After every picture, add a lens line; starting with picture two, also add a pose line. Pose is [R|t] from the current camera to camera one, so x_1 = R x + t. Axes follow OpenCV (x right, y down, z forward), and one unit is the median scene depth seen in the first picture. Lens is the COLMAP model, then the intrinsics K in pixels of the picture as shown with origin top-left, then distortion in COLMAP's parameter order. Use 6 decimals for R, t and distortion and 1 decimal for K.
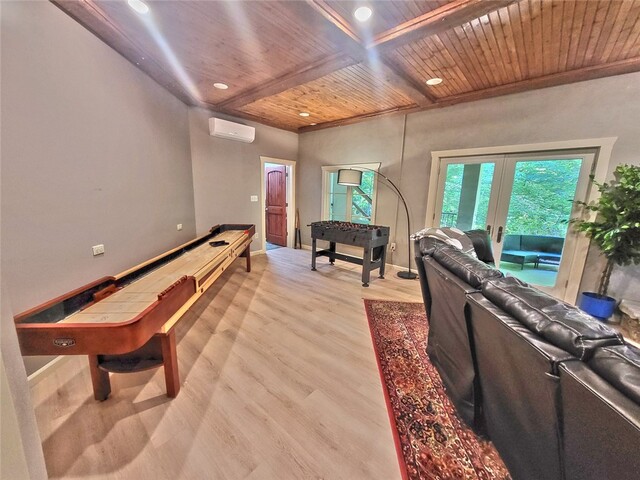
lens RADIAL K [[251.7, 0, 319.3], [0, 251.7, 240.5], [0, 0, 1]] dist [-0.003293, -0.000326]
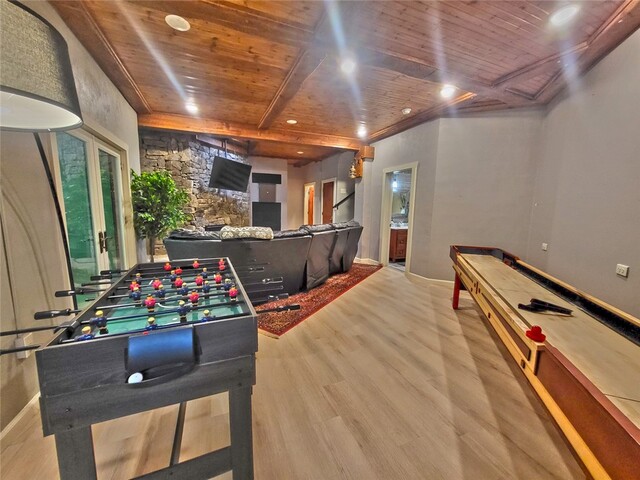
lens RADIAL K [[251.7, 0, 319.3], [0, 251.7, 240.5], [0, 0, 1]] dist [-0.003293, -0.000326]
pose [[-0.900928, -0.096324, 0.423144, -0.223708], [0.042190, 0.950996, 0.306313, -0.263096], [-0.431913, 0.293818, -0.852715, 1.565166]]
